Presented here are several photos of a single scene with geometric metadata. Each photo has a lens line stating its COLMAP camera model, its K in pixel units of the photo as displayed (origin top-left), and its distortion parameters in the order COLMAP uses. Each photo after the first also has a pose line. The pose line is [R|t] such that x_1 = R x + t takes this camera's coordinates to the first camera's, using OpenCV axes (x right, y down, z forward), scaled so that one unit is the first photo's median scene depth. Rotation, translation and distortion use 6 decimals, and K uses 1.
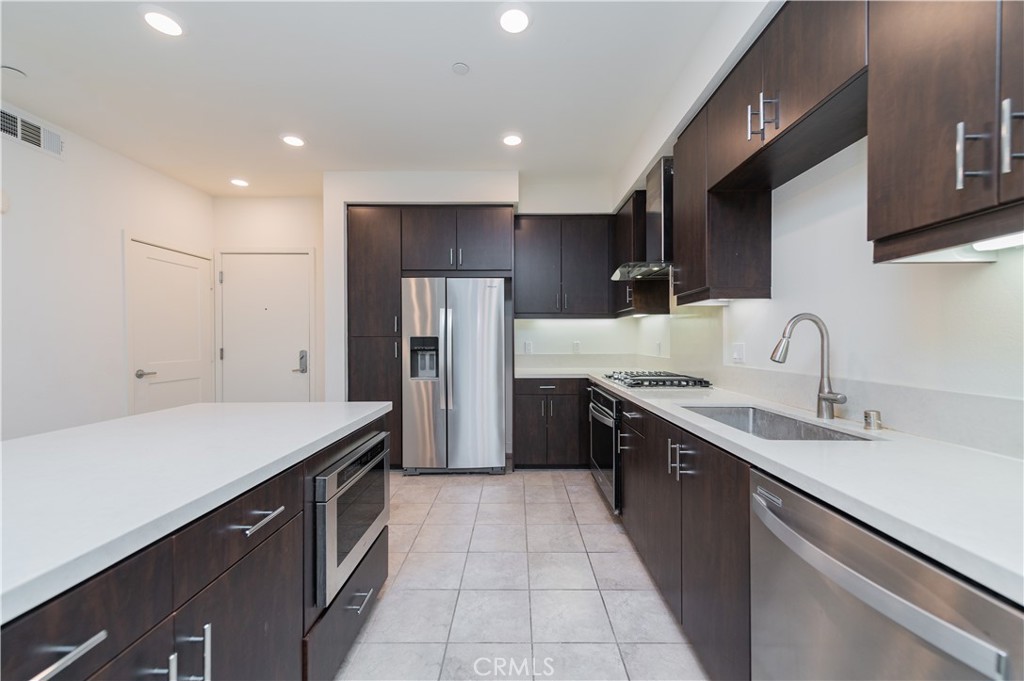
lens RADIAL K [[397.5, 0, 513.8], [0, 397.5, 341.1], [0, 0, 1]] dist [0.015831, -0.004312]
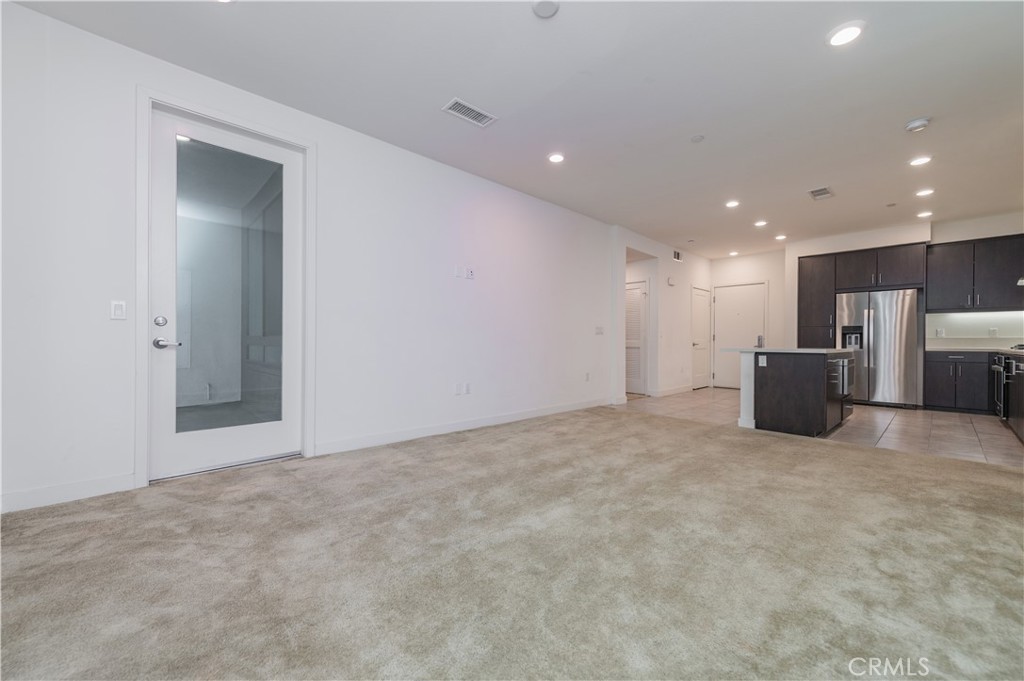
lens RADIAL K [[397.5, 0, 512.8], [0, 397.5, 342.3], [0, 0, 1]] dist [0.015831, -0.004312]
pose [[0.690622, 0.009068, -0.723159, 0.026703], [-0.010485, 0.999942, 0.002525, 0.074968], [0.723140, 0.005839, 0.690677, -1.364844]]
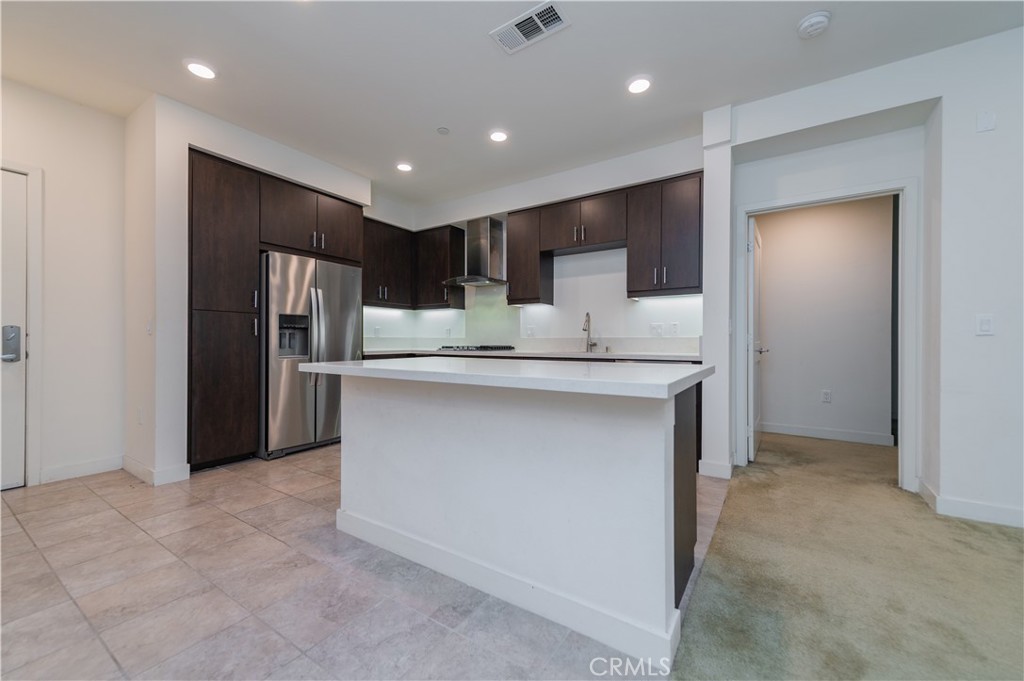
lens RADIAL K [[397.5, 0, 512.8], [0, 397.5, 341.1], [0, 0, 1]] dist [0.015831, -0.004312]
pose [[0.540980, 0.004825, 0.841022, -0.776845], [-0.002879, 0.999988, -0.003885, 0.058001], [-0.841031, -0.000320, 0.540987, -0.000487]]
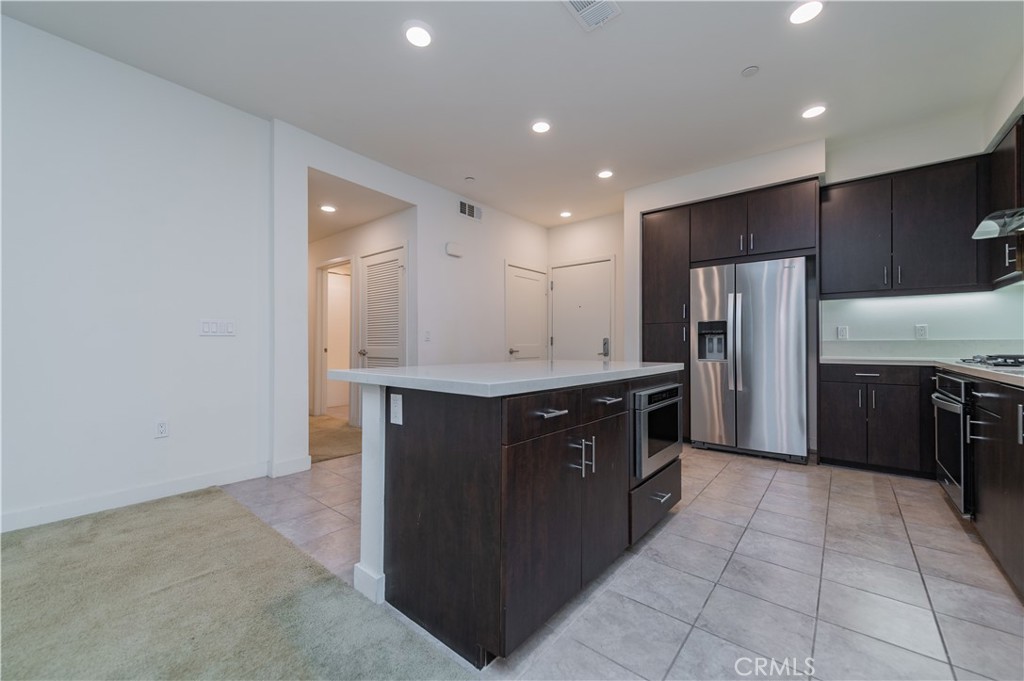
lens RADIAL K [[397.5, 0, 513.5], [0, 397.5, 342.2], [0, 0, 1]] dist [0.015831, -0.004312]
pose [[0.775440, -0.000544, -0.631421, 0.040329], [-0.004543, 0.999969, -0.006442, 0.055590], [0.631405, 0.007864, 0.775413, -0.178705]]
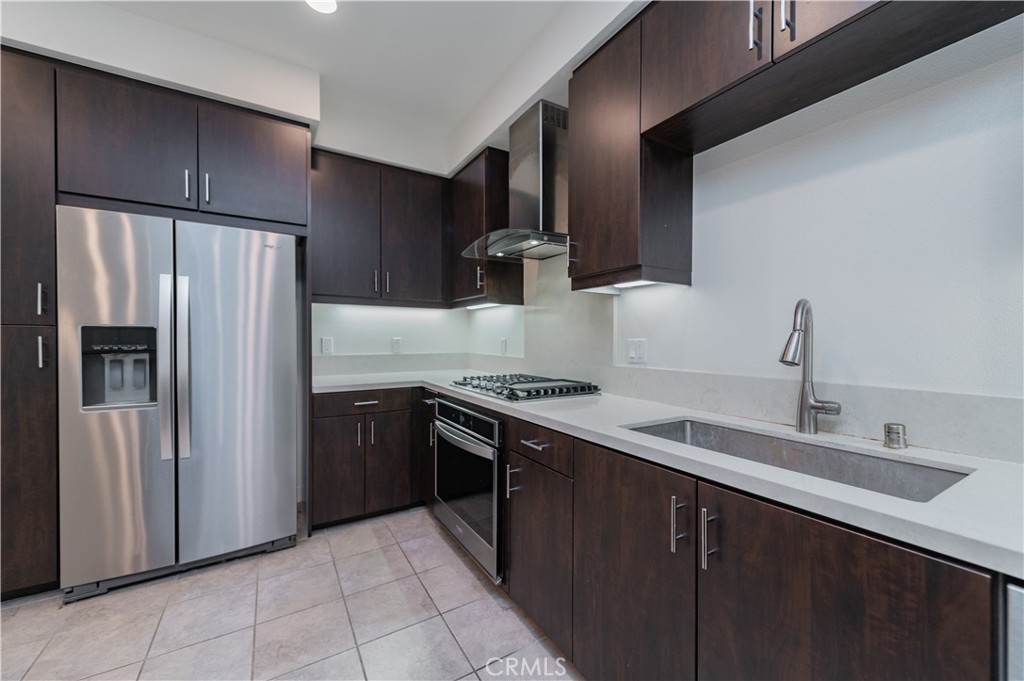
lens RADIAL K [[397.5, 0, 513.1], [0, 397.5, 342.3], [0, 0, 1]] dist [0.015831, -0.004312]
pose [[0.851359, 0.000502, 0.524584, -0.063733], [-0.004687, 0.999967, 0.006650, 0.004493], [-0.524563, -0.008120, 0.851333, 0.285170]]
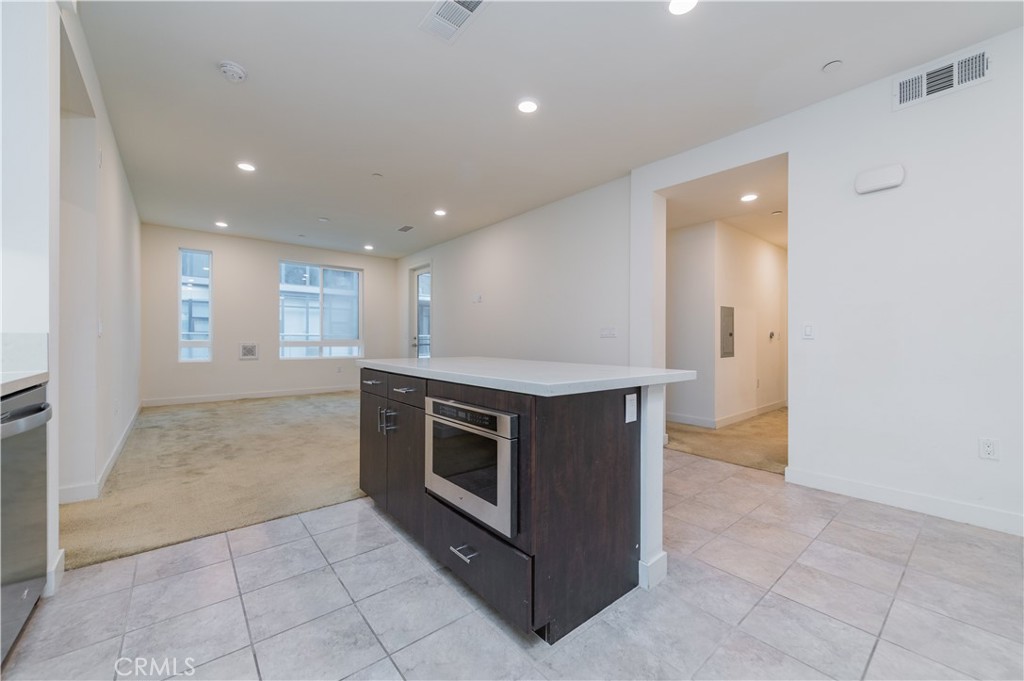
lens RADIAL K [[397.5, 0, 513.6], [0, 397.5, 342.3], [0, 0, 1]] dist [0.015831, -0.004312]
pose [[-0.762404, 0.002524, -0.647097, 0.078666], [-0.002324, 0.999975, 0.006639, 0.047846], [0.647098, 0.006565, -0.762379, 0.827727]]
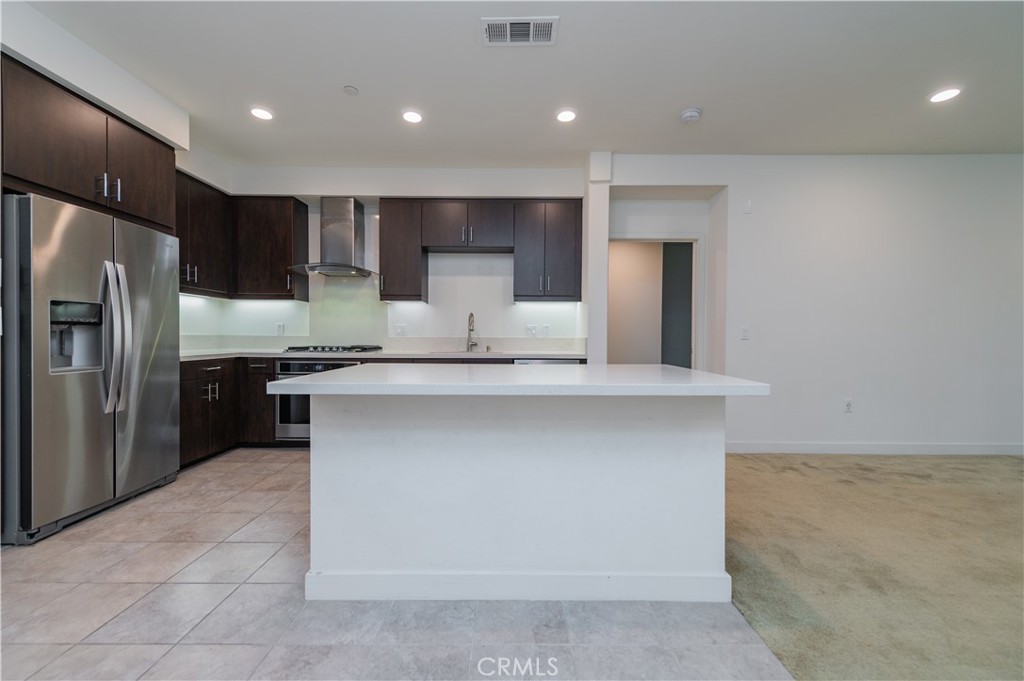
lens RADIAL K [[397.5, 0, 511.9], [0, 397.5, 340.8], [0, 0, 1]] dist [0.015831, -0.004312]
pose [[-0.006629, -0.008879, 0.999939, -0.865790], [-0.005133, 0.999948, 0.008845, 0.041367], [-0.999965, -0.005074, -0.006674, 0.330956]]
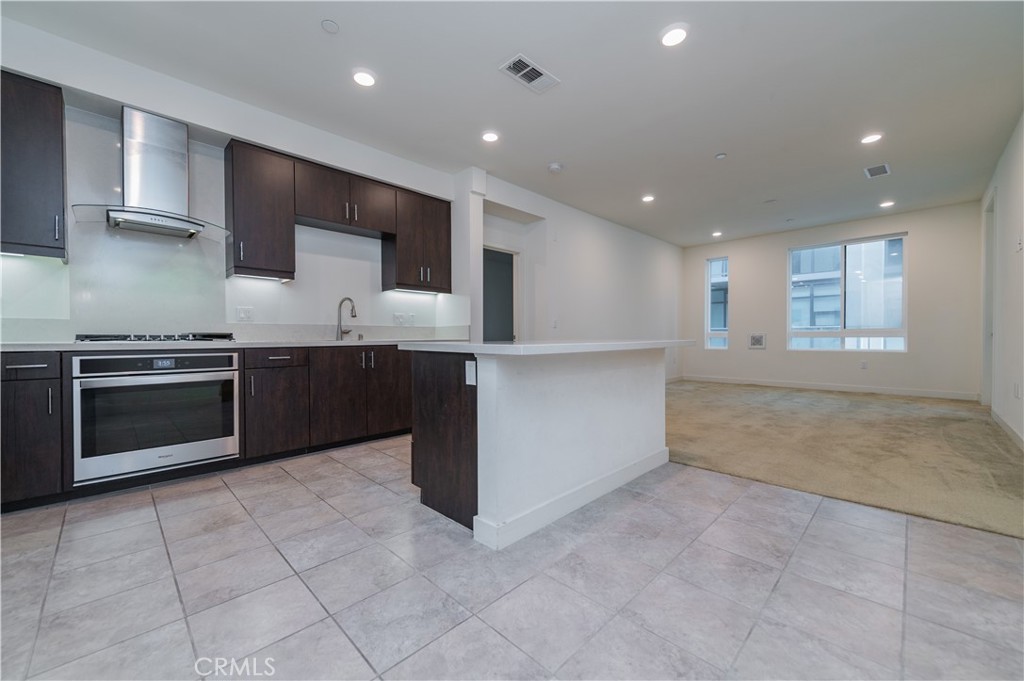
lens RADIAL K [[397.5, 0, 512.1], [0, 397.5, 340.5], [0, 0, 1]] dist [0.015831, -0.004312]
pose [[-0.713222, -0.000629, 0.700938, -0.763240], [0.006394, 0.999952, 0.007403, 0.081197], [-0.700909, 0.009762, -0.713184, 0.907821]]
